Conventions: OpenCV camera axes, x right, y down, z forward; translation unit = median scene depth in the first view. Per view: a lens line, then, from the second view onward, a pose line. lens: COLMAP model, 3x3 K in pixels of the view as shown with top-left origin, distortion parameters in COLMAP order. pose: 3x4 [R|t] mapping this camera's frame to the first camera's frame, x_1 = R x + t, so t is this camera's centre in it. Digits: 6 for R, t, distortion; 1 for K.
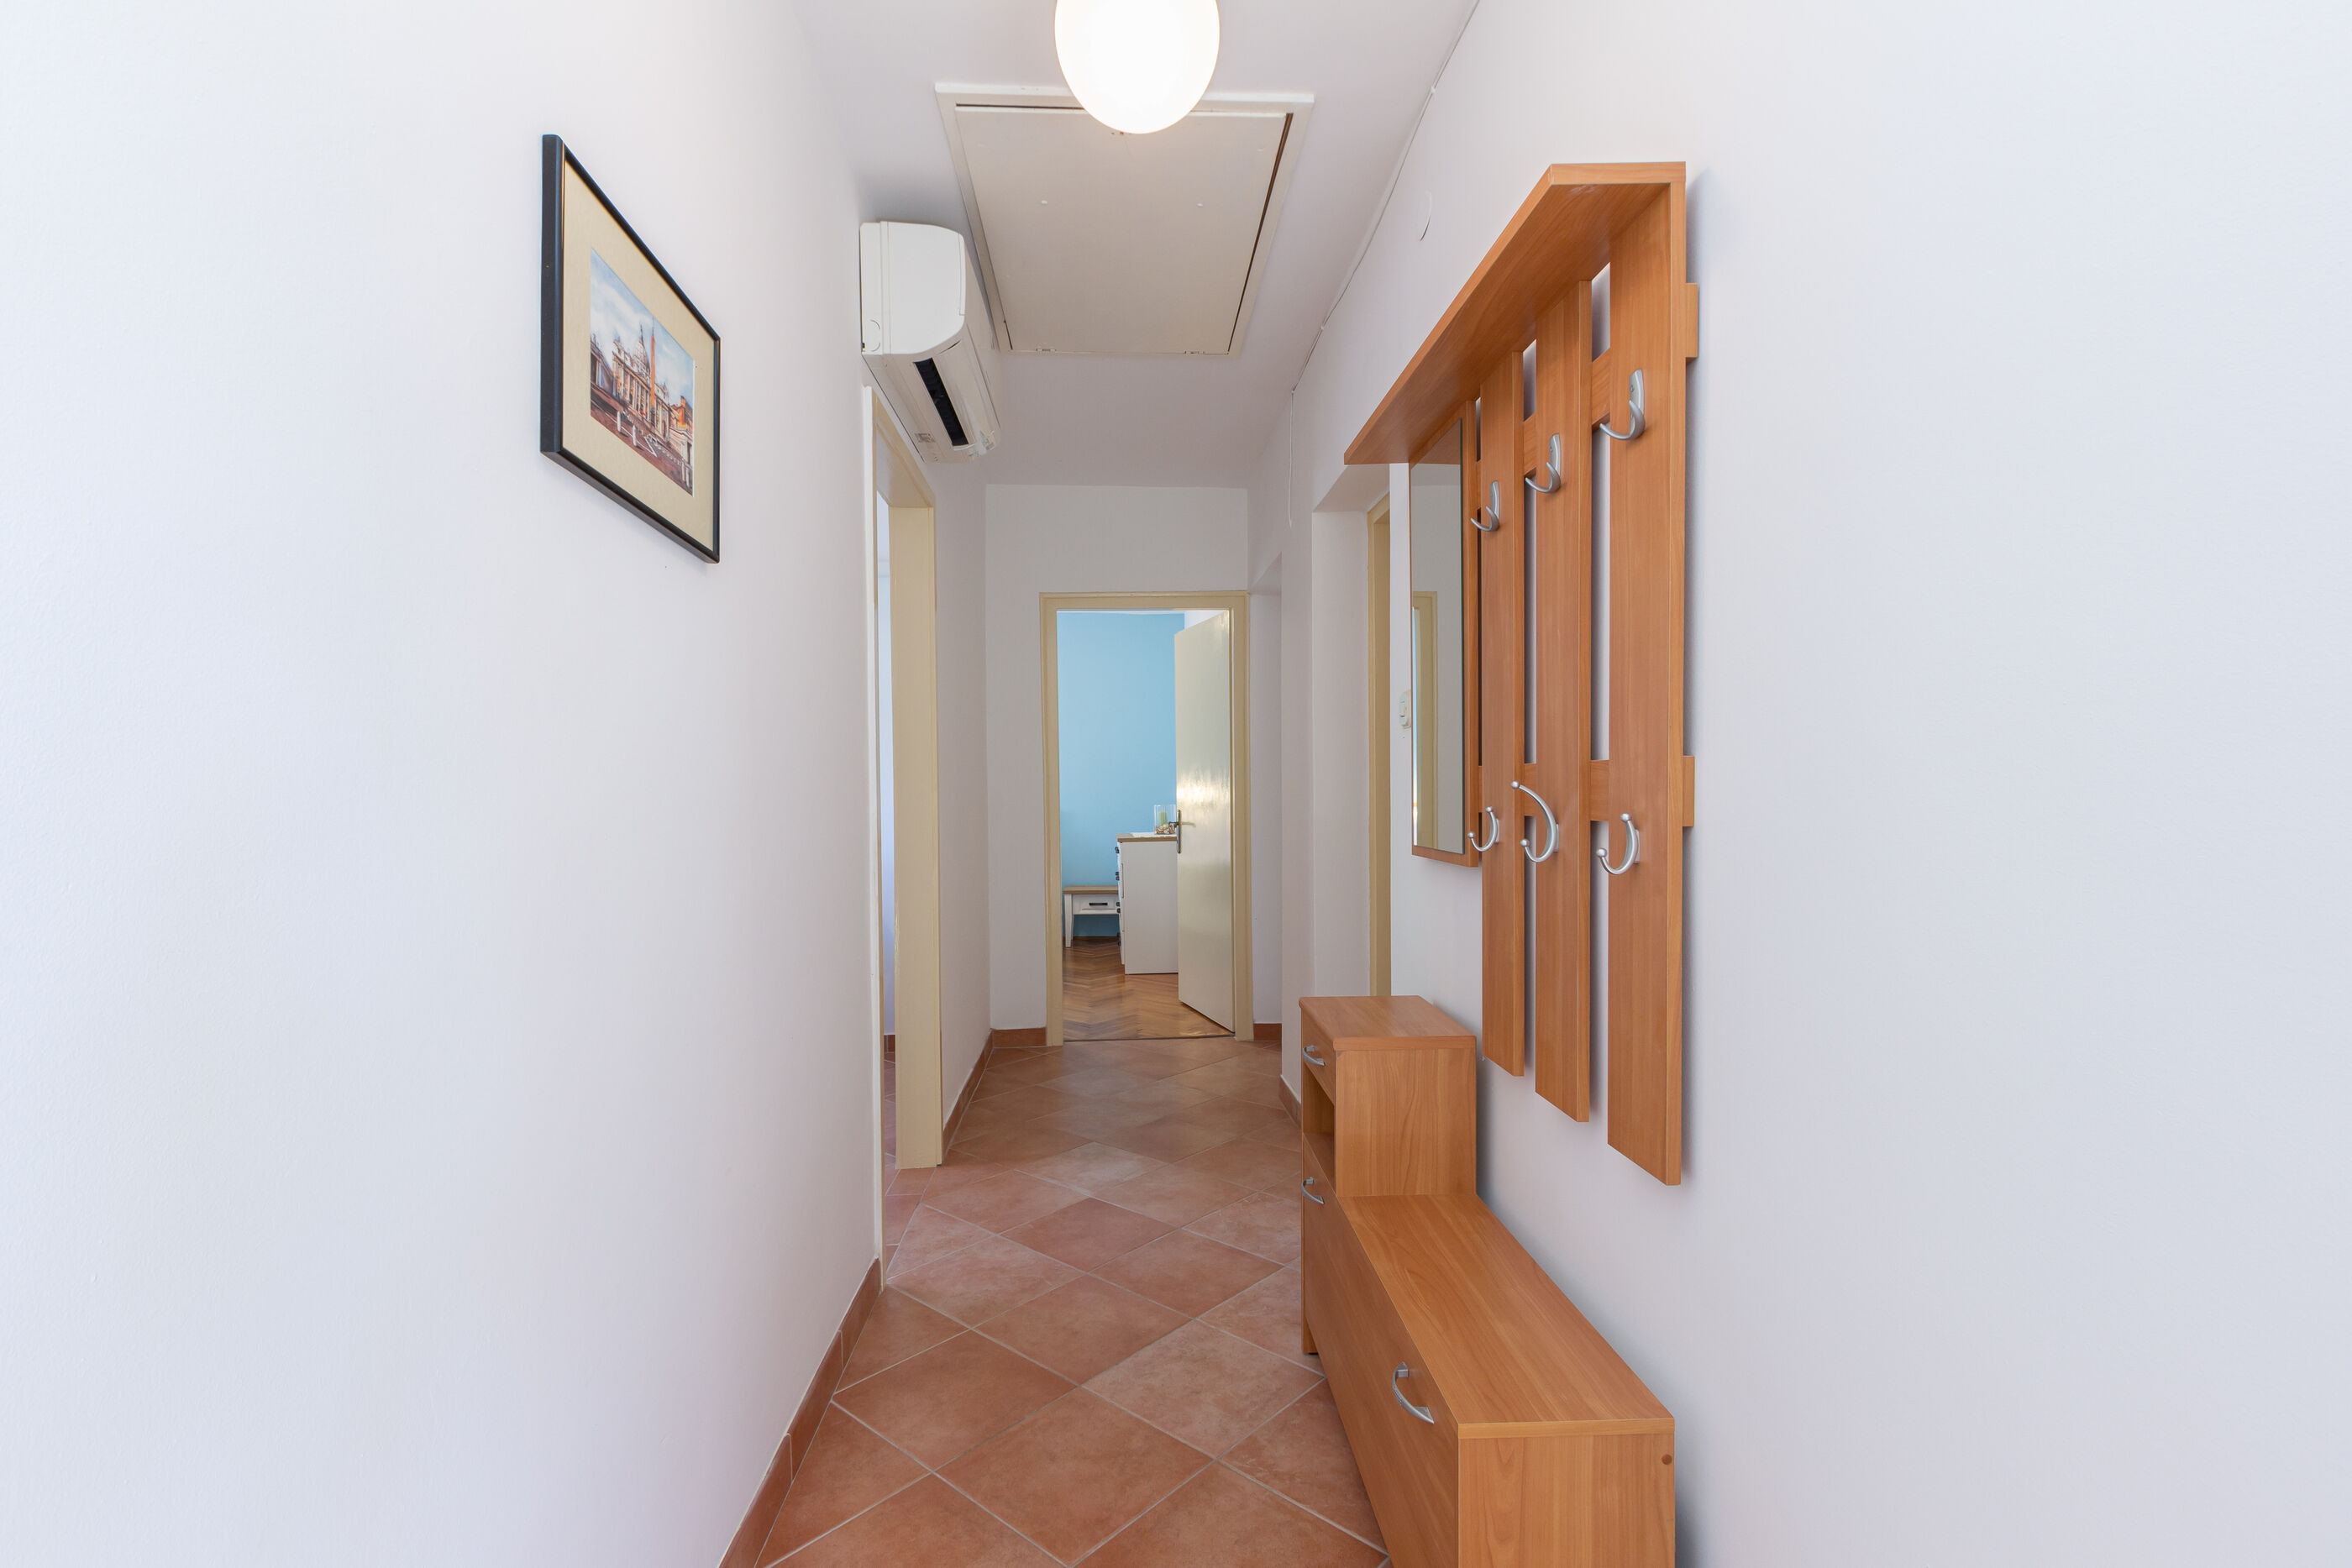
lens RADIAL K [[1054.0, 0, 1174.1], [0, 1054.0, 809.4], [0, 0, 1]] dist [0.025437, -0.000166]
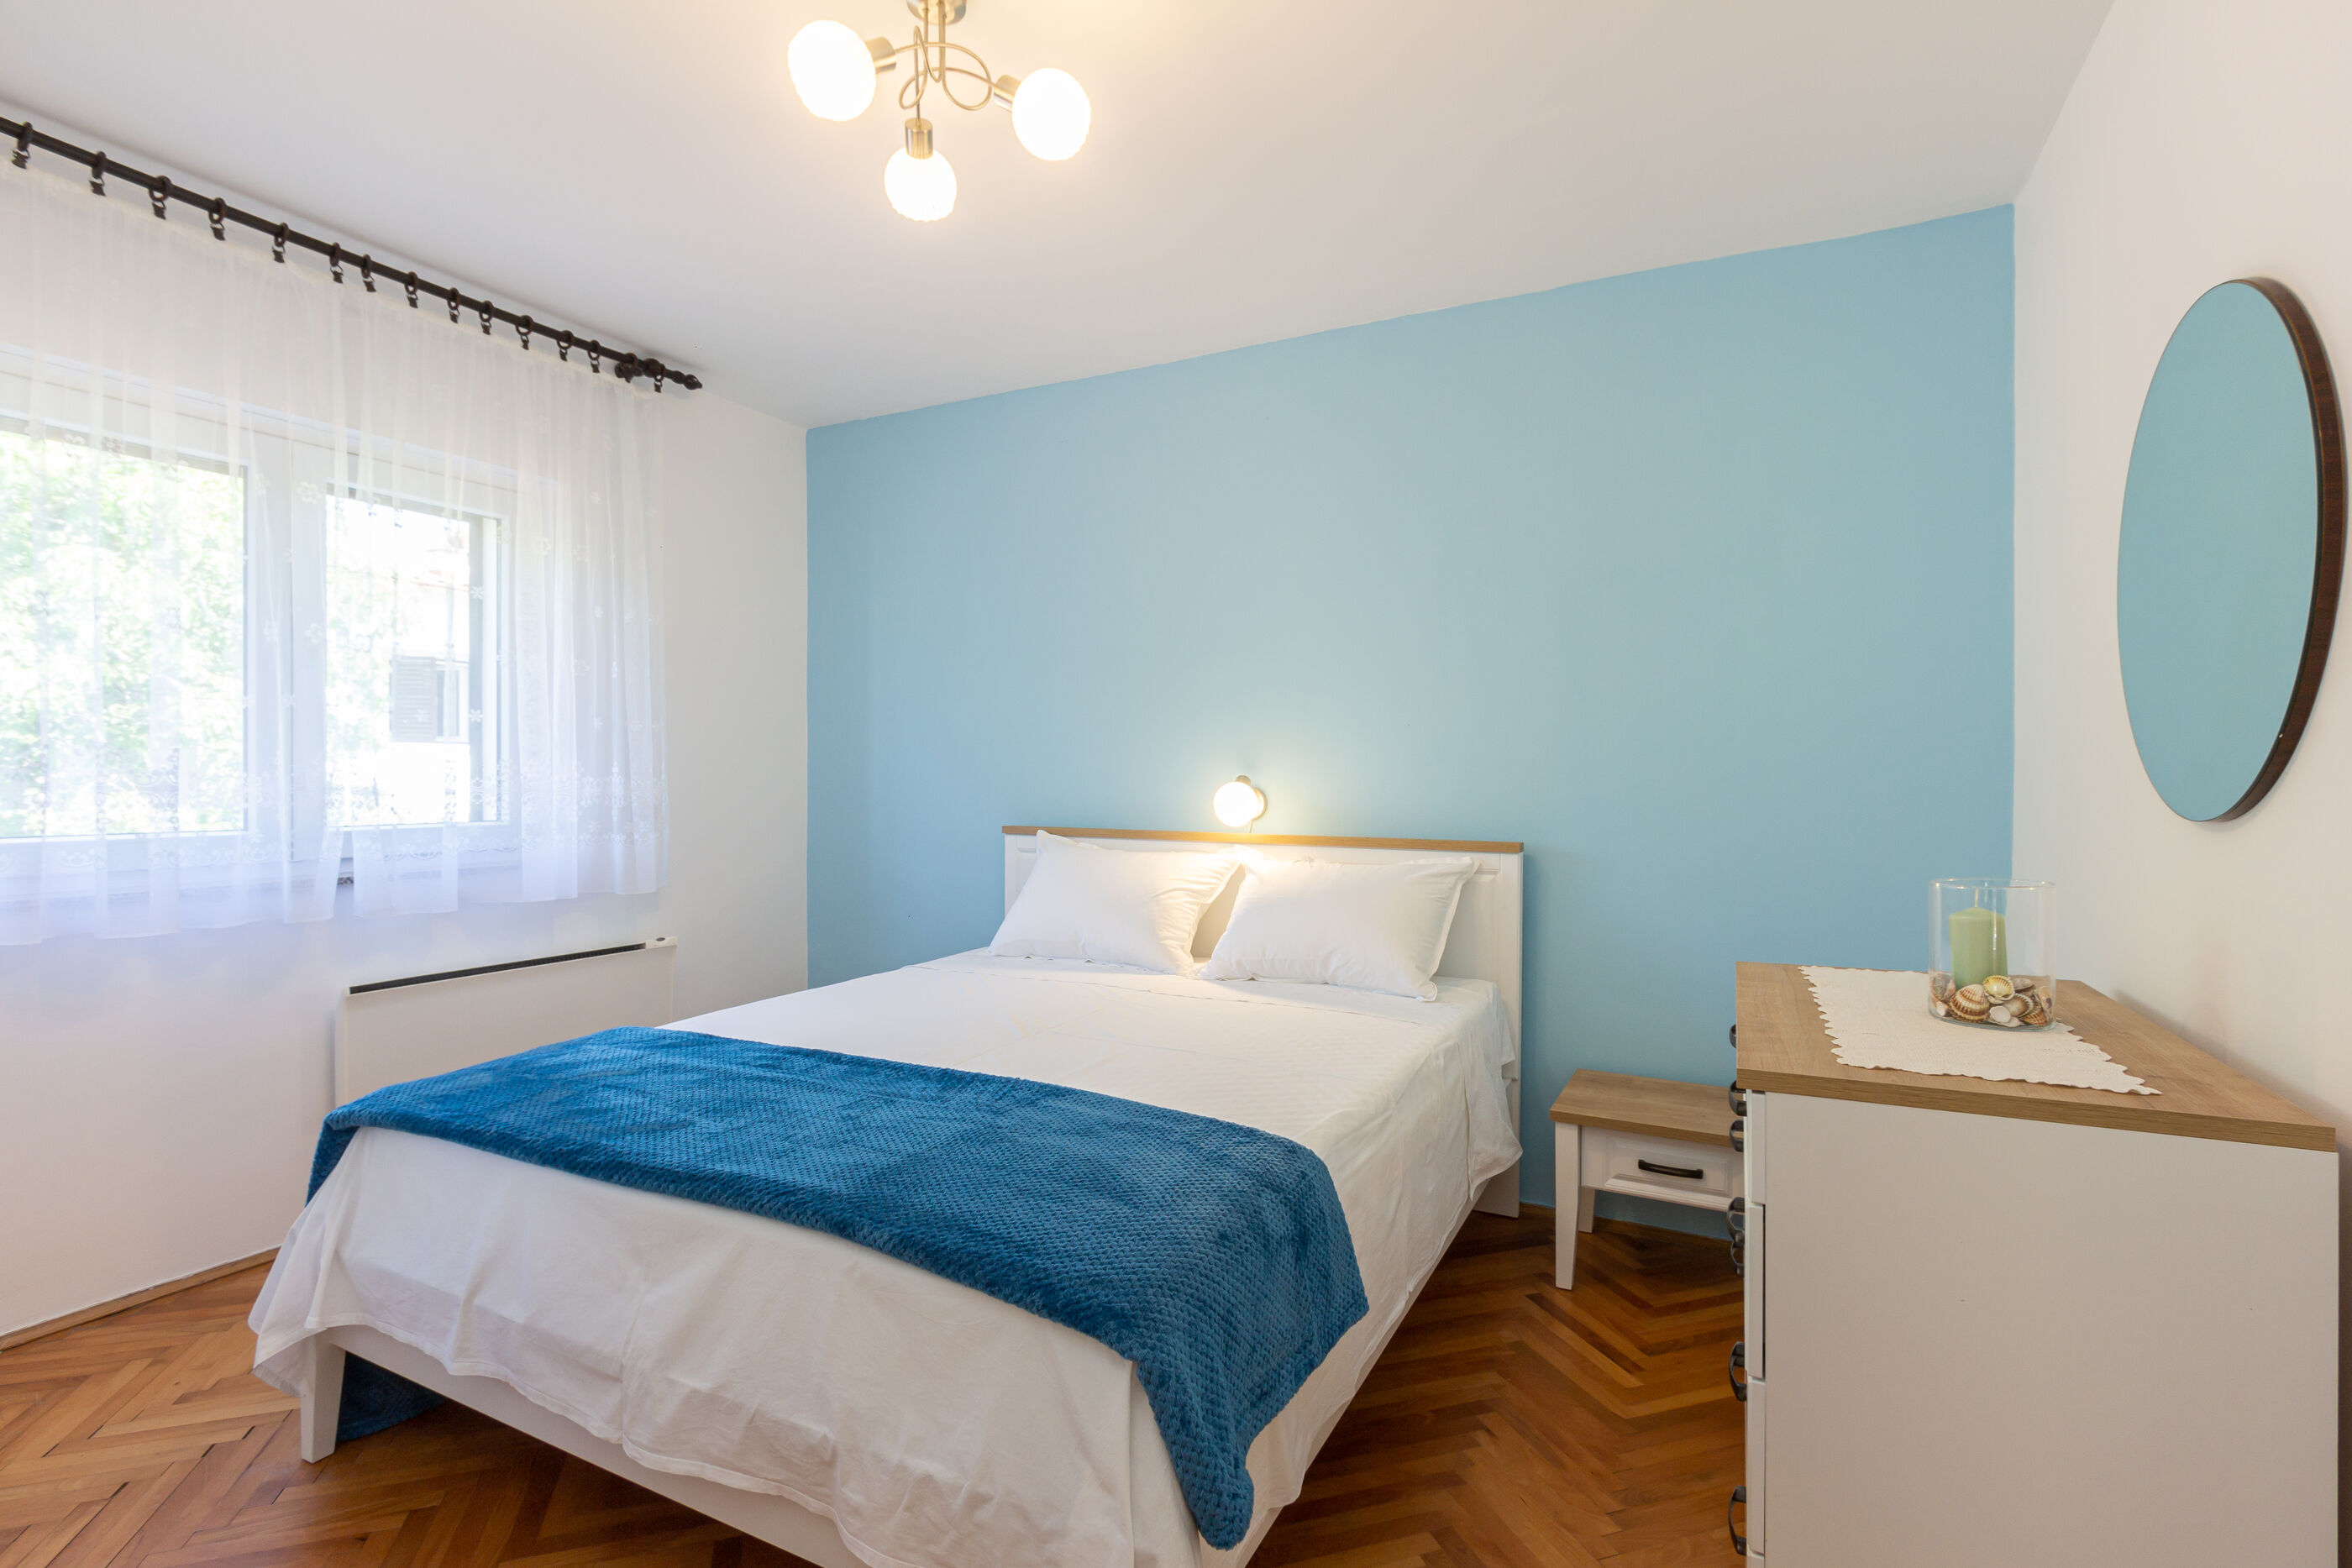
lens RADIAL K [[1066.6, 0, 1169.3], [0, 1066.6, 776.9], [0, 0, 1]] dist [0.001114, -0.001360]
pose [[0.852055, 0.007009, -0.523405, -0.033956], [-0.016881, 0.999758, -0.014091, -0.018496], [0.523180, 0.020842, 0.851967, 0.655590]]
